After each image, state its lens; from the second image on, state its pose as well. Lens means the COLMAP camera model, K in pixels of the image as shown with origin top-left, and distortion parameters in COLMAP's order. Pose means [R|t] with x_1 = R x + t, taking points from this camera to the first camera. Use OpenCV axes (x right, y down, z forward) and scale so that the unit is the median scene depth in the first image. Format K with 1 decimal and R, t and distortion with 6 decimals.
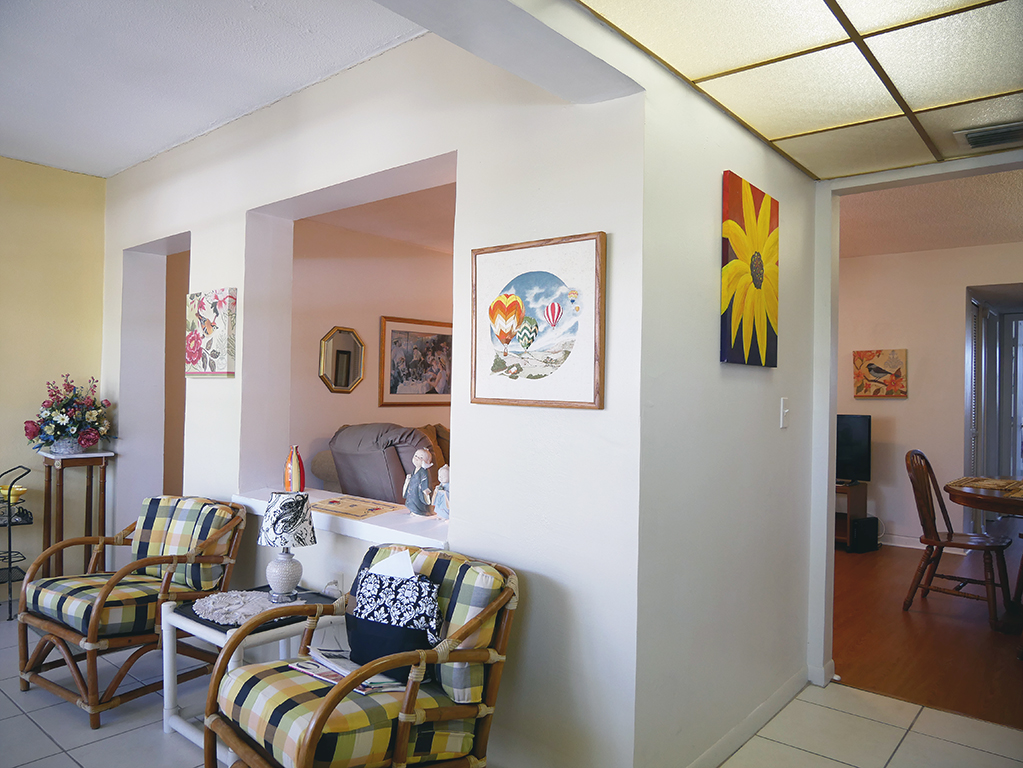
lens RADIAL K [[728.9, 0, 508.2], [0, 728.9, 381.8], [0, 0, 1]] dist [-0.059172, 0.026566]
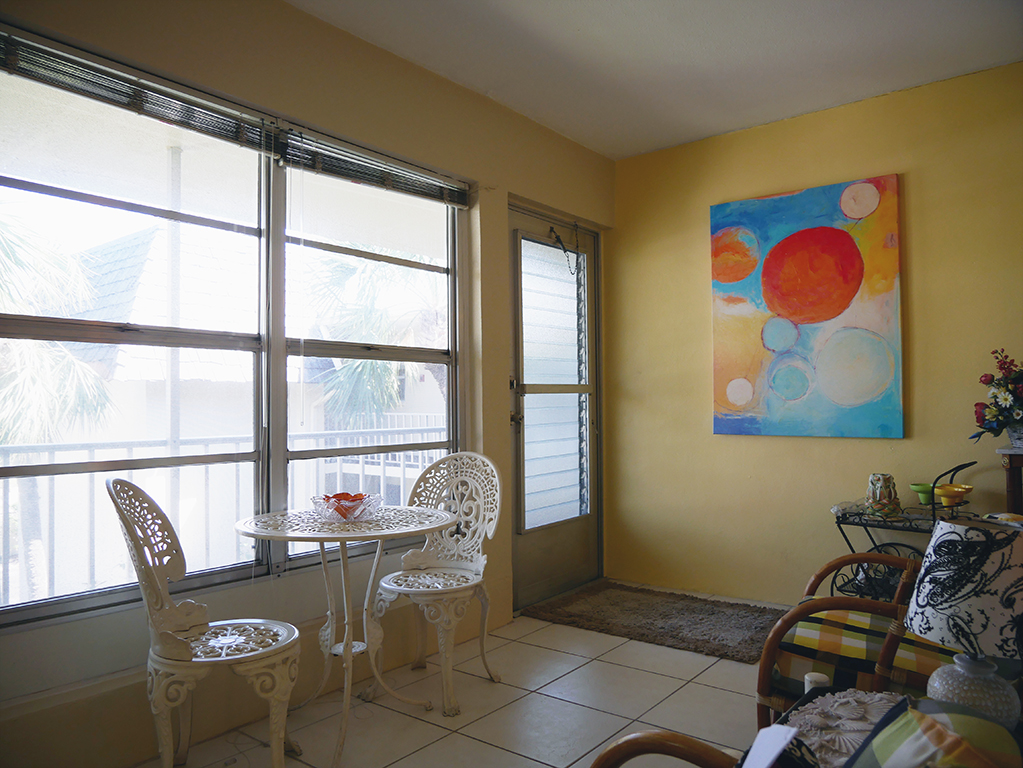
lens RADIAL K [[728.9, 0, 505.4], [0, 728.9, 383.5], [0, 0, 1]] dist [-0.059172, 0.026566]
pose [[0.031063, -0.044425, -0.998530, 0.092902], [0.027832, 0.998663, -0.043566, 0.060030], [0.999130, -0.026437, 0.032258, 0.525539]]
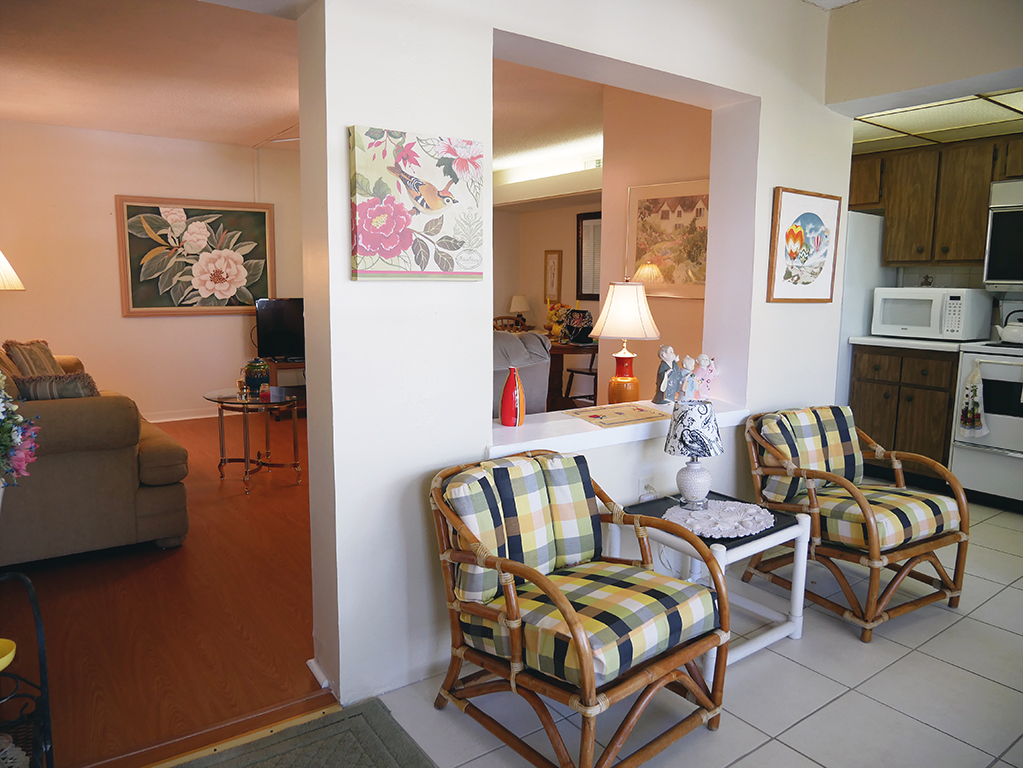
lens RADIAL K [[728.9, 0, 512.4], [0, 728.9, 389.2], [0, 0, 1]] dist [-0.059172, 0.026566]
pose [[0.235537, -0.162549, 0.958175, -1.002692], [-0.020077, 0.984890, 0.172016, -0.022531], [-0.971658, -0.059754, 0.228714, 0.776728]]
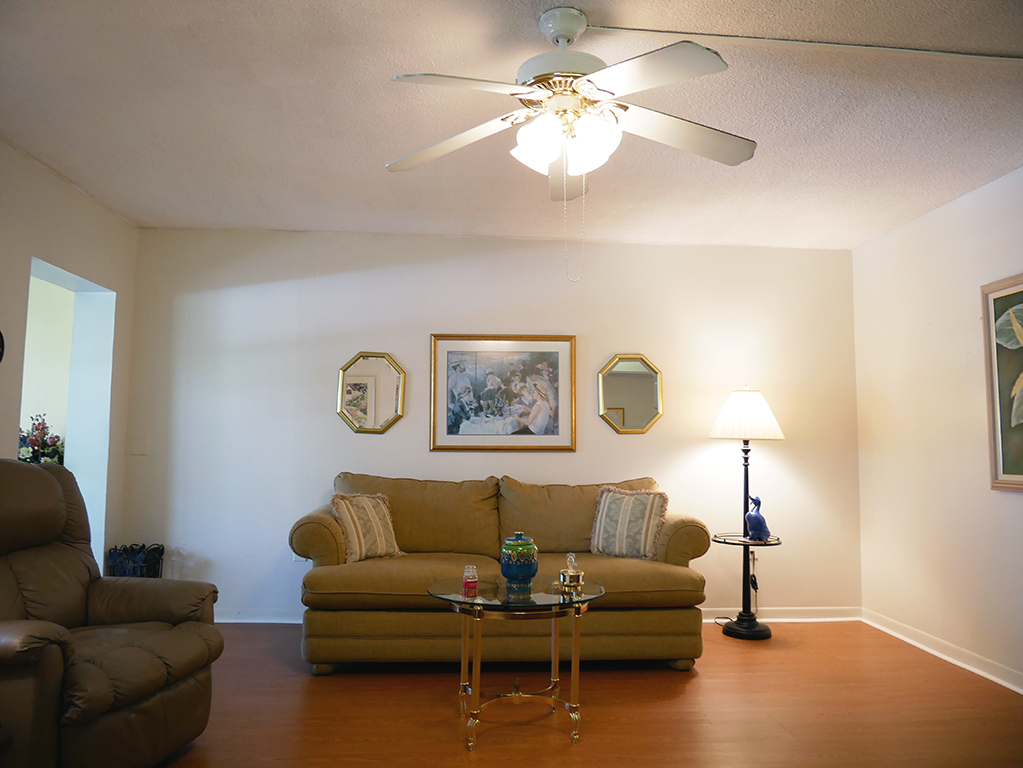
lens RADIAL K [[728.9, 0, 507.1], [0, 728.9, 382.3], [0, 0, 1]] dist [-0.059172, 0.026566]
pose [[0.695154, -0.076665, -0.714761, 0.760434], [0.015267, 0.995647, -0.091945, 0.058417], [0.718698, 0.053004, 0.693299, 0.906146]]
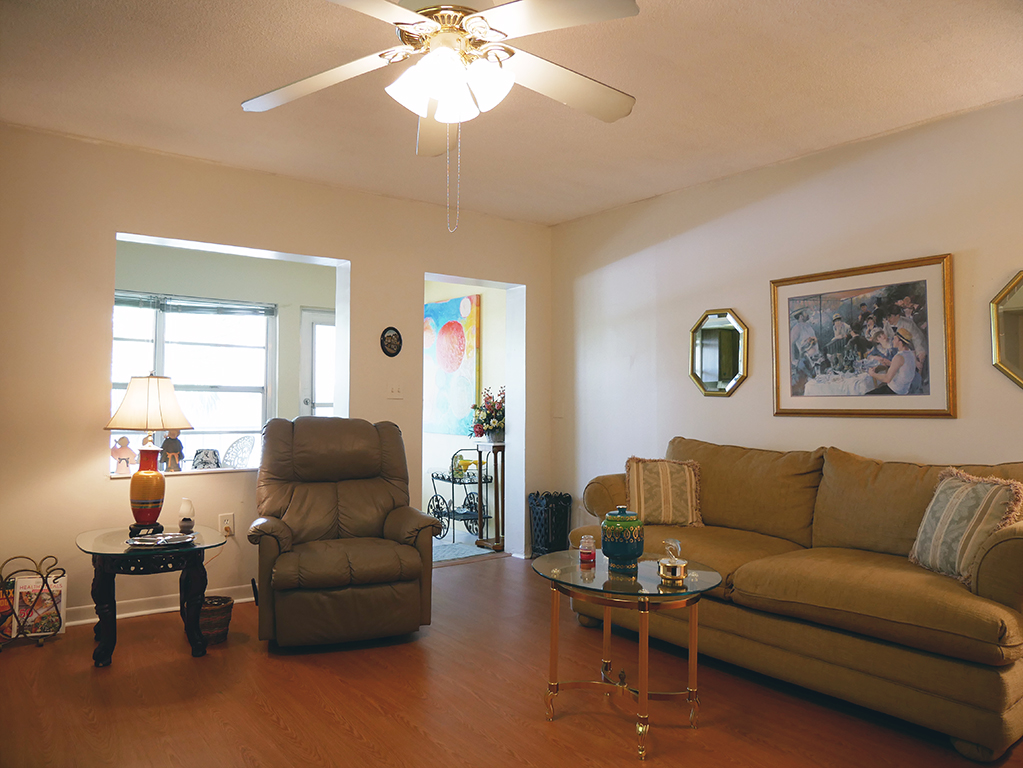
lens RADIAL K [[728.9, 0, 504.4], [0, 728.9, 379.5], [0, 0, 1]] dist [-0.059172, 0.026566]
pose [[-0.222207, -0.054029, -0.973501, 0.920583], [0.002207, 0.998433, -0.055916, 0.065182], [0.974997, -0.014574, -0.221740, 1.578023]]
